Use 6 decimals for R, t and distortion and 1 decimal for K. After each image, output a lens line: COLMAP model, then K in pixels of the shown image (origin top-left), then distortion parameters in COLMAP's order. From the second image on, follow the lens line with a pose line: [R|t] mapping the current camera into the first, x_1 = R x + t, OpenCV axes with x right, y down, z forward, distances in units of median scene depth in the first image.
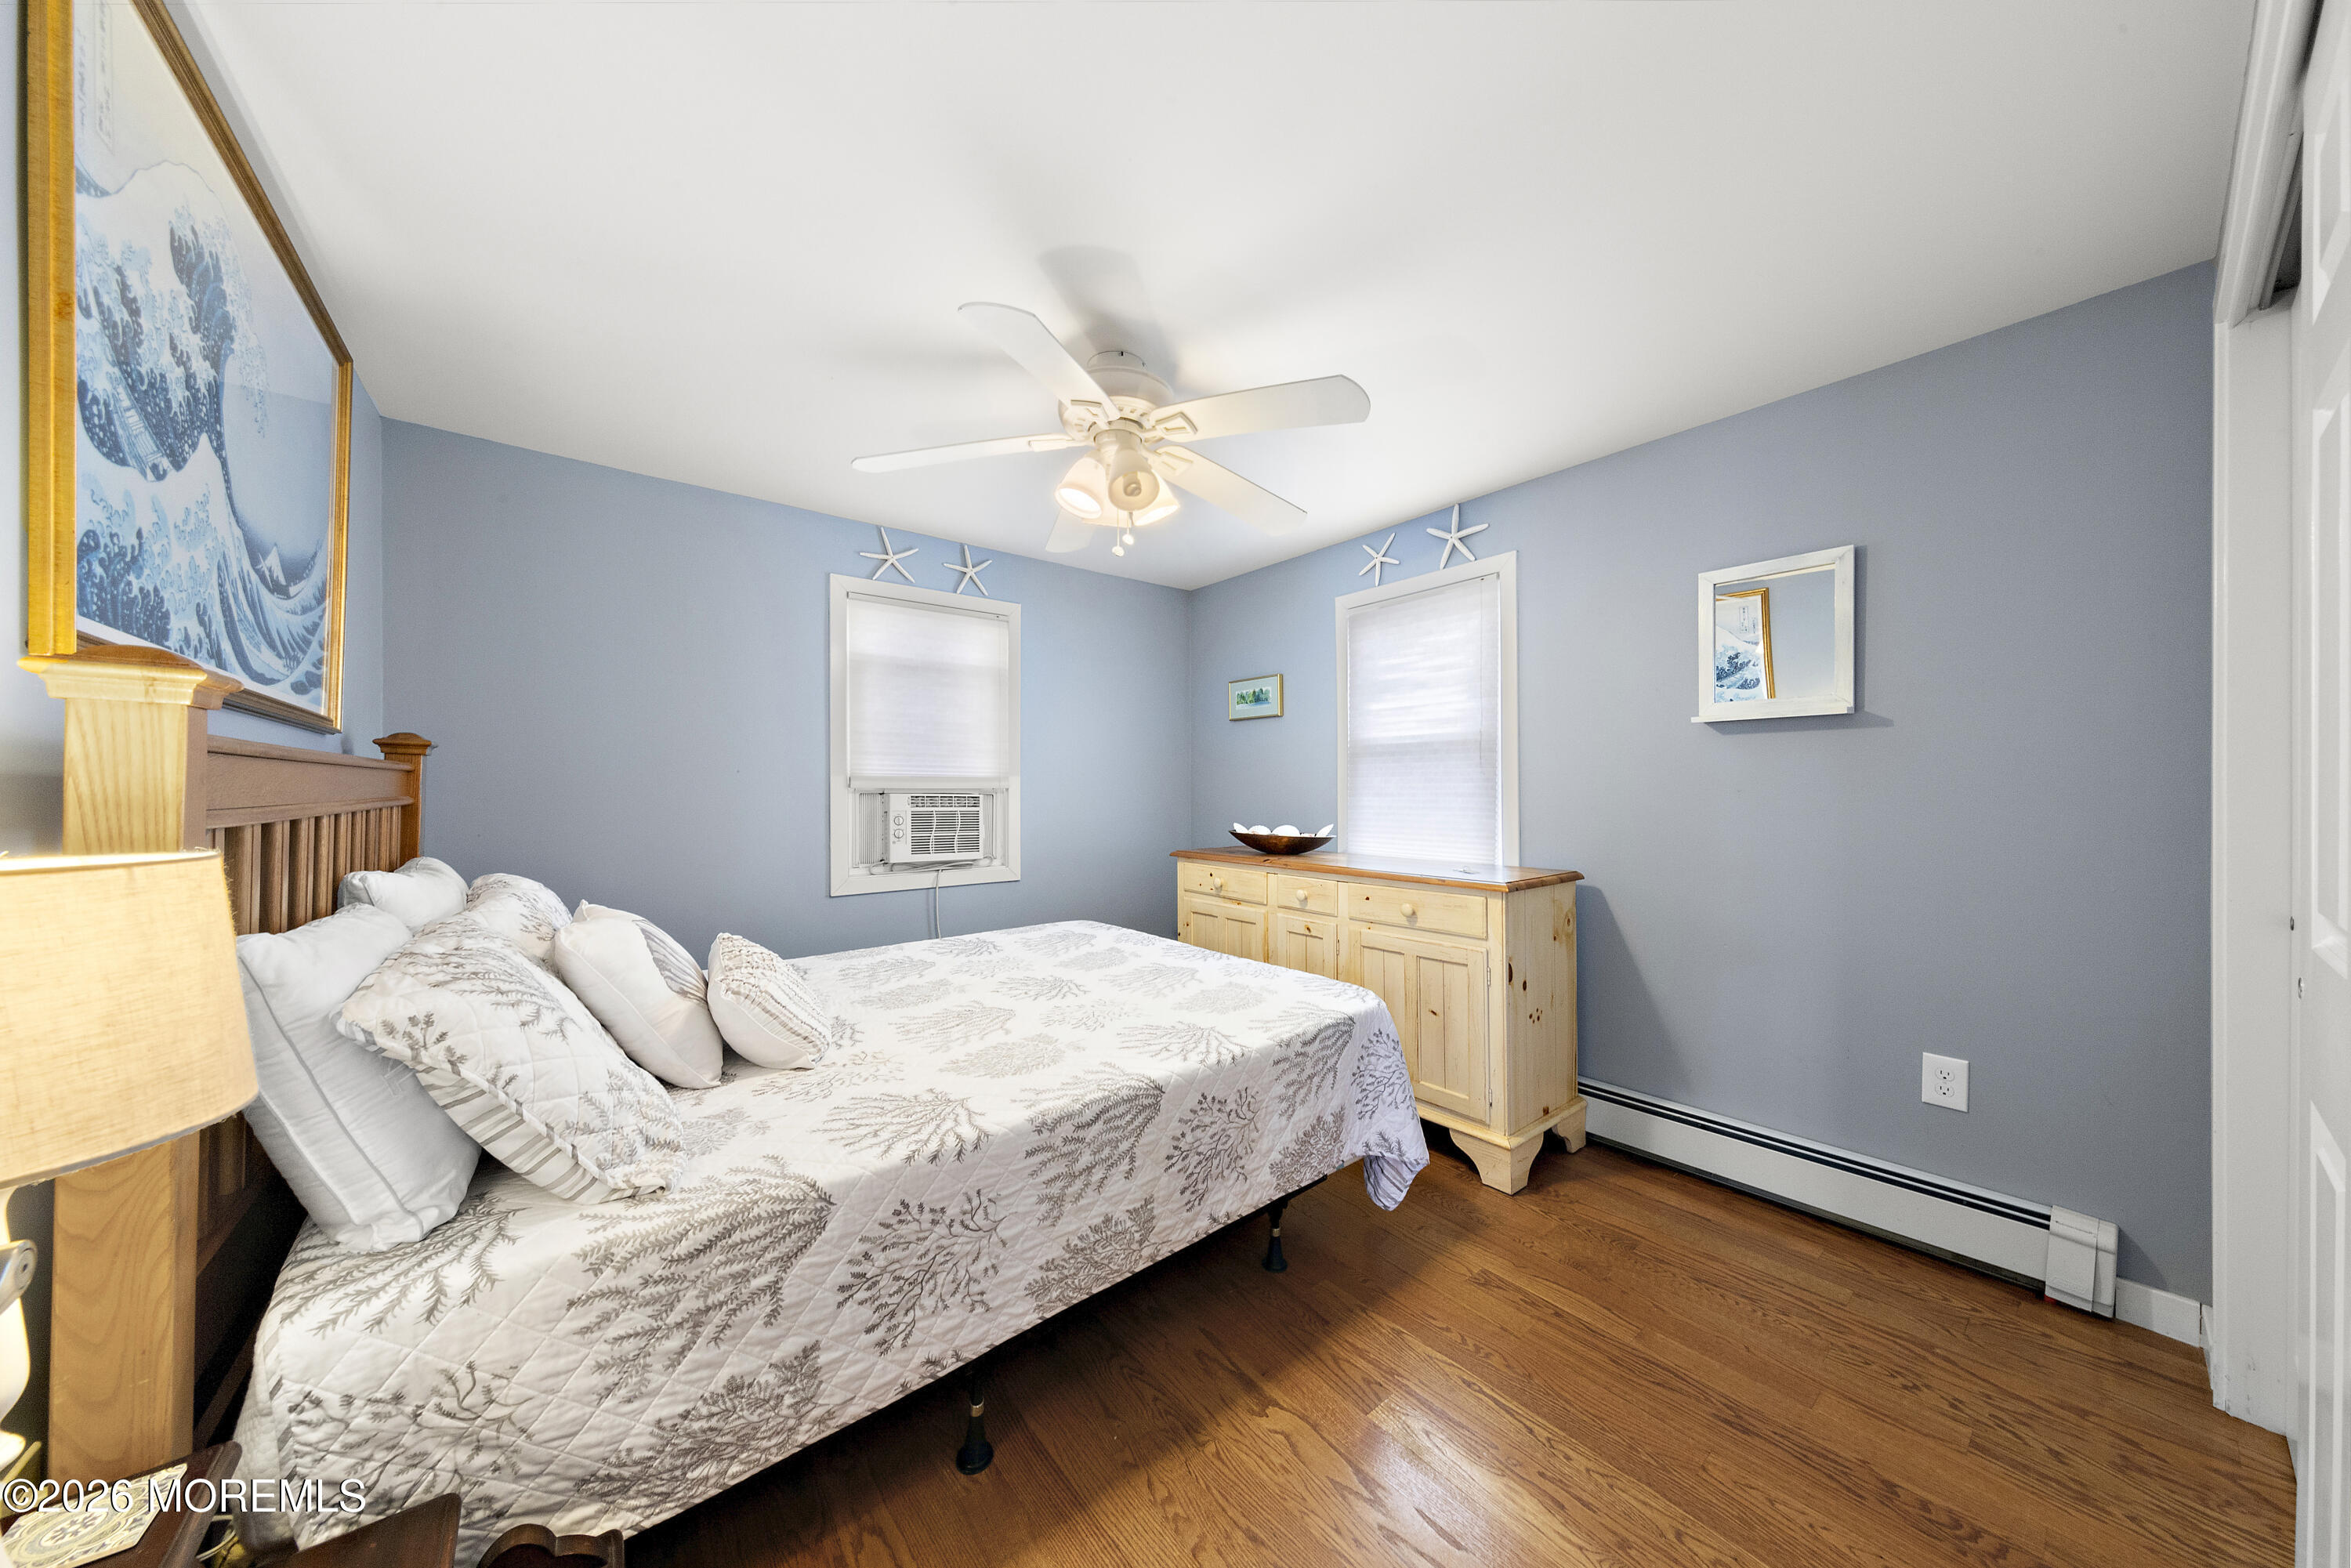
lens RADIAL K [[775.3, 0, 1187.9], [0, 775.3, 794.0], [0, 0, 1]] dist [0.000913, -0.000107]
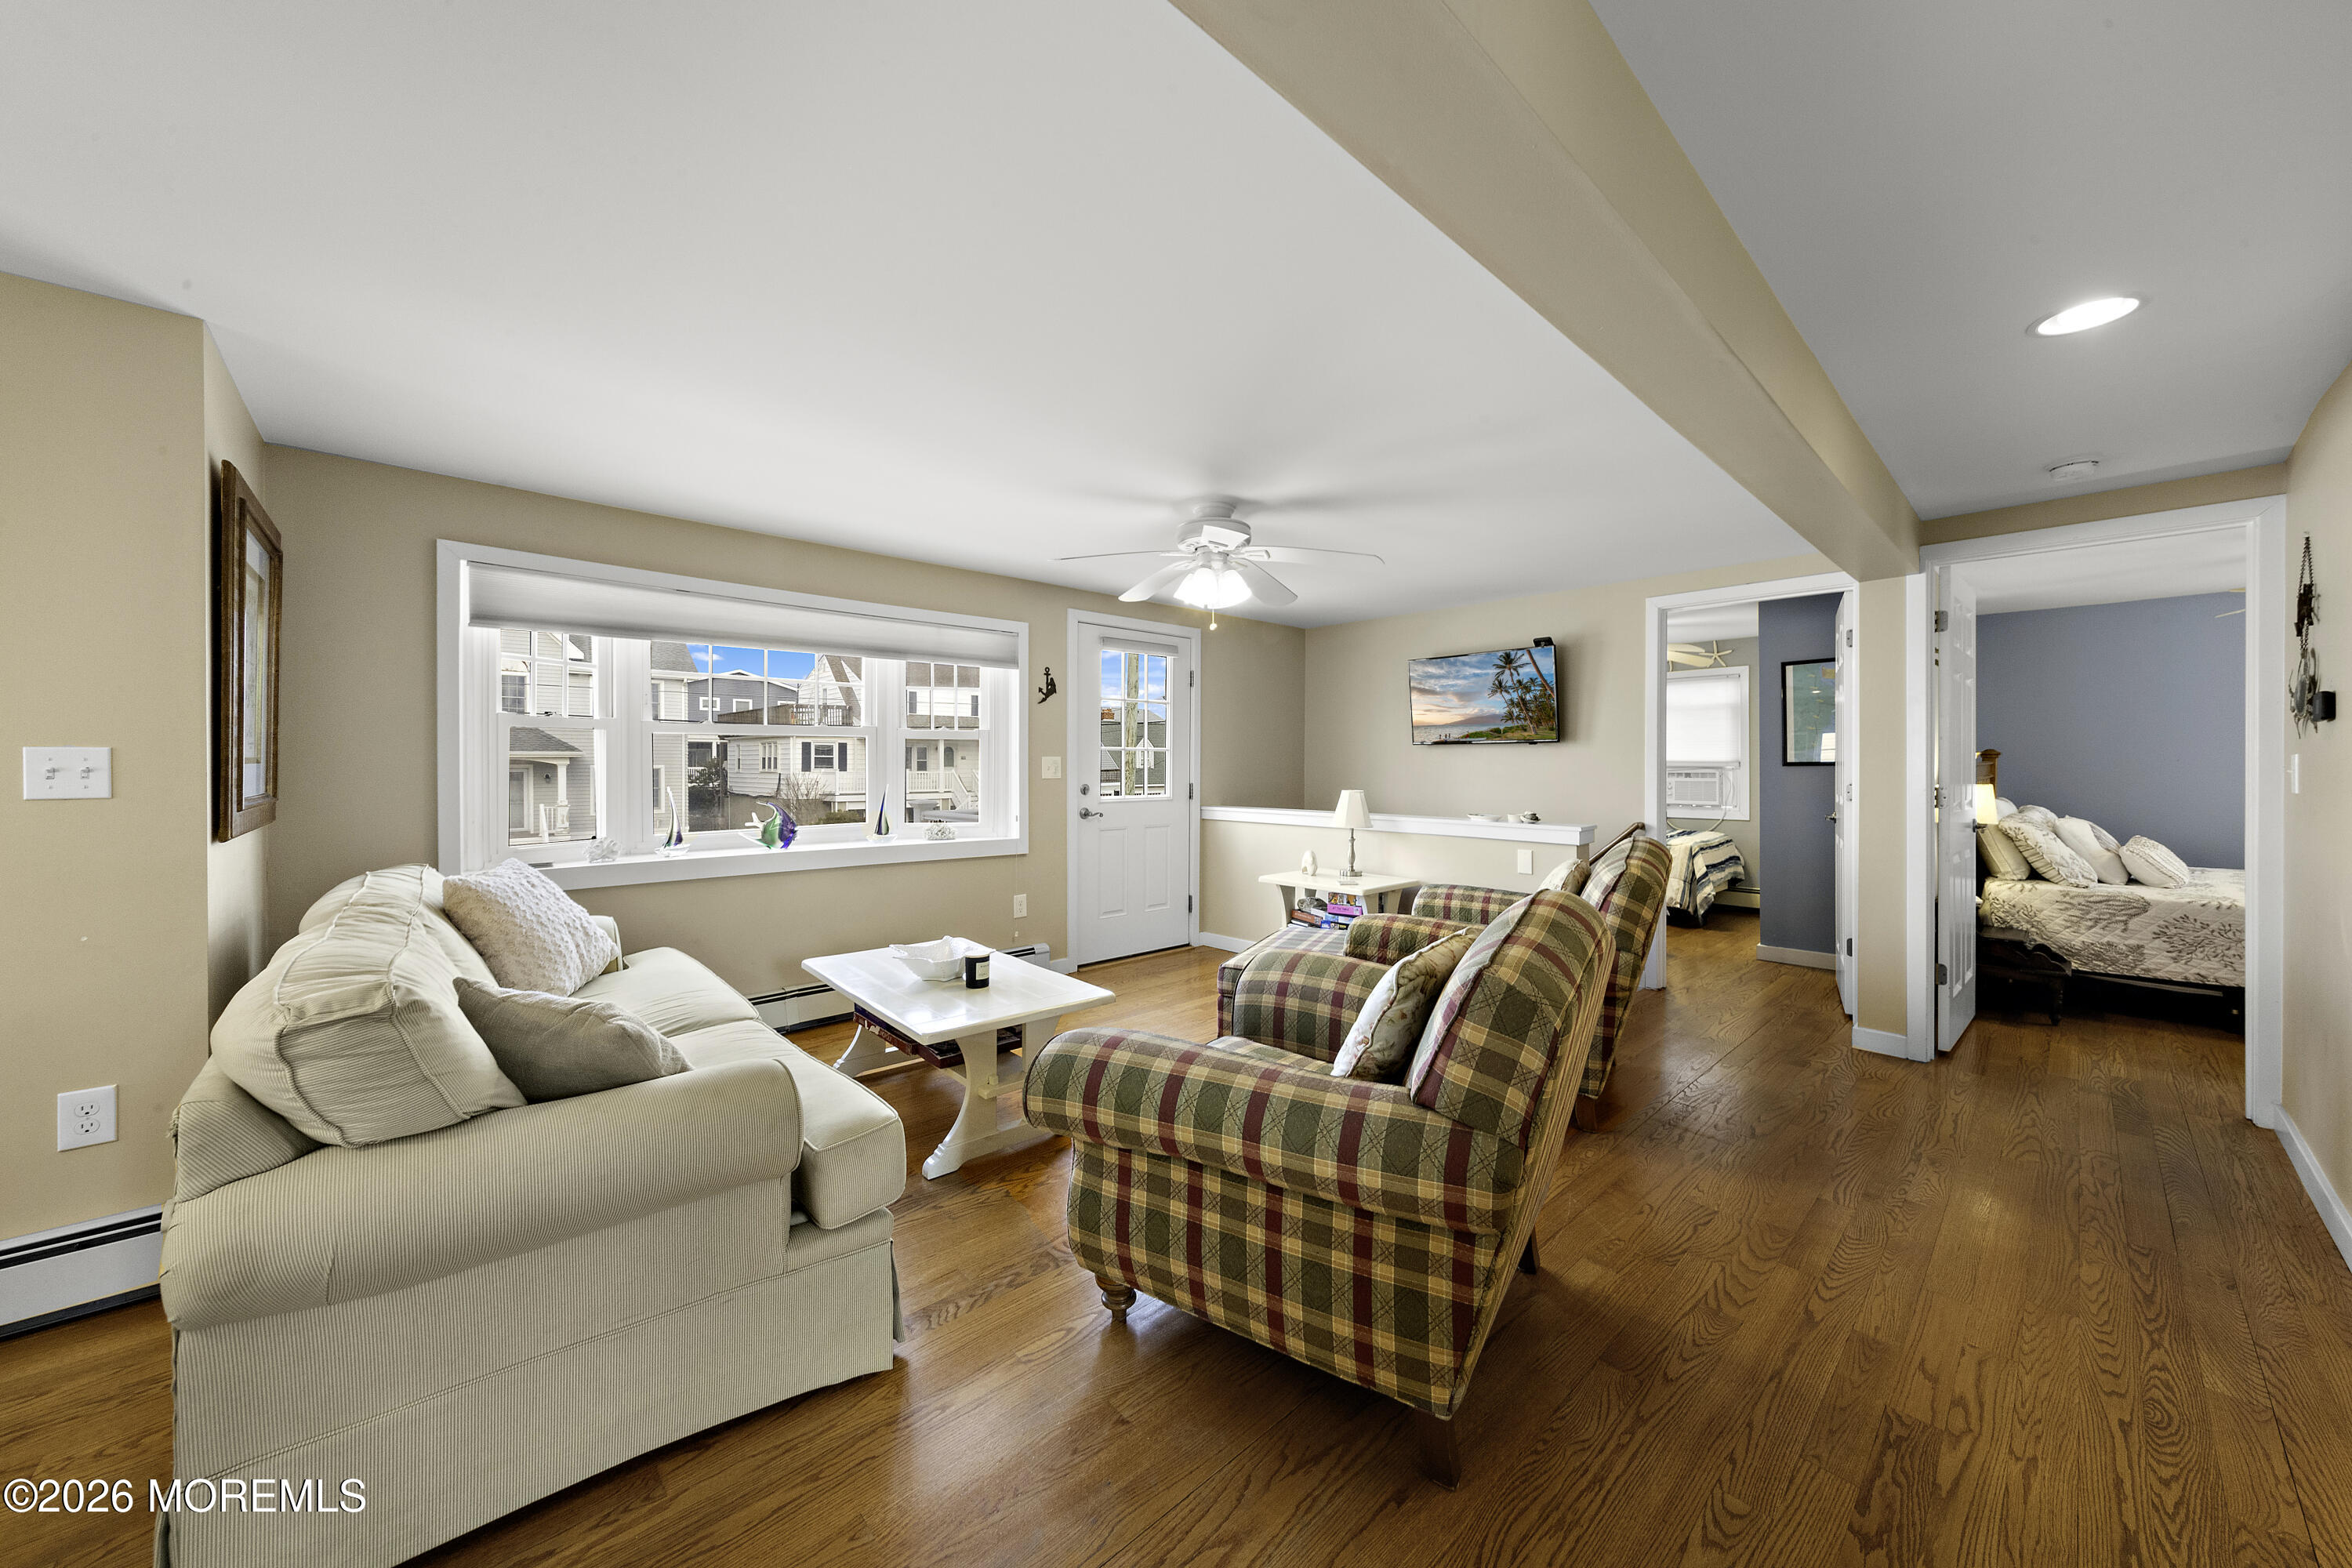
lens RADIAL K [[844.5, 0, 1179.1], [0, 844.5, 764.9], [0, 0, 1]] dist [-0.000105, -0.000072]
pose [[0.081265, -0.000916, -0.996692, 2.727372], [-0.002716, 0.999996, -0.001140, -0.024819], [0.996689, 0.002800, 0.081262, -3.320706]]
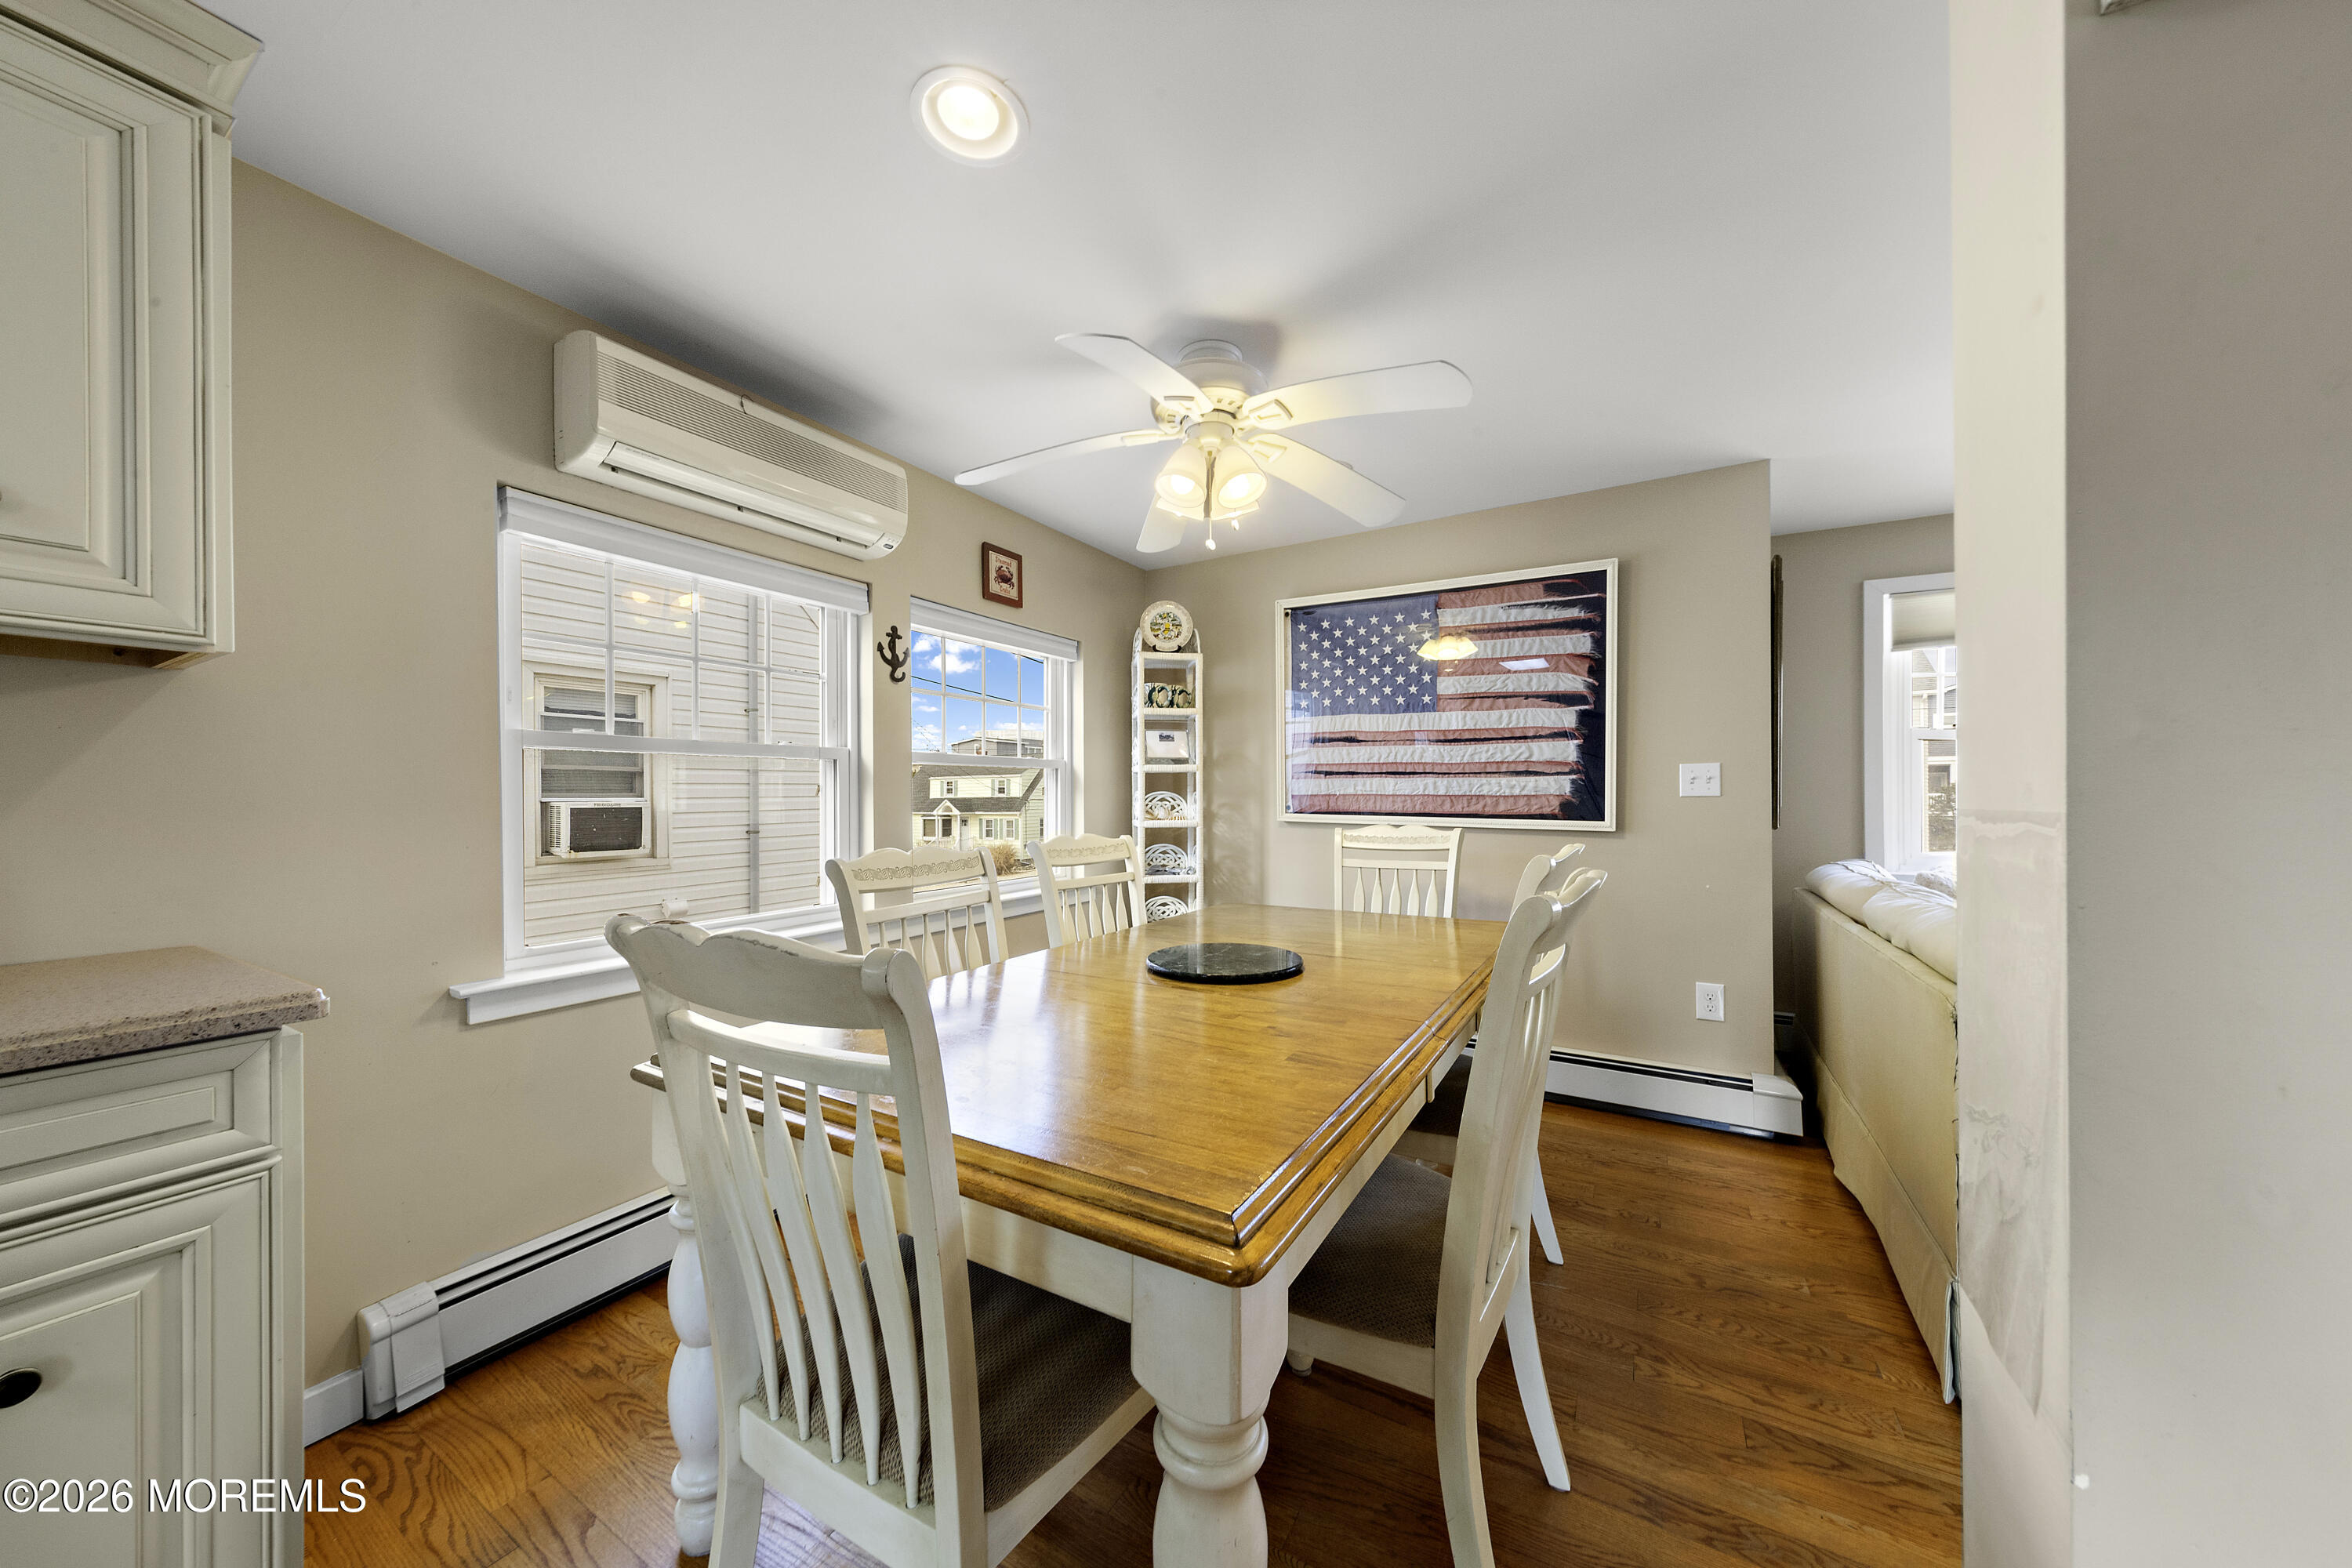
lens RADIAL K [[788.4, 0, 1176.5], [0, 788.4, 798.1], [0, 0, 1]] dist [0.003127, -0.000027]
pose [[-0.933580, 0.008473, -0.358268, 3.901010], [0.008161, 0.999964, 0.002383, 0.095906], [0.358275, -0.000699, -0.933616, -4.030605]]
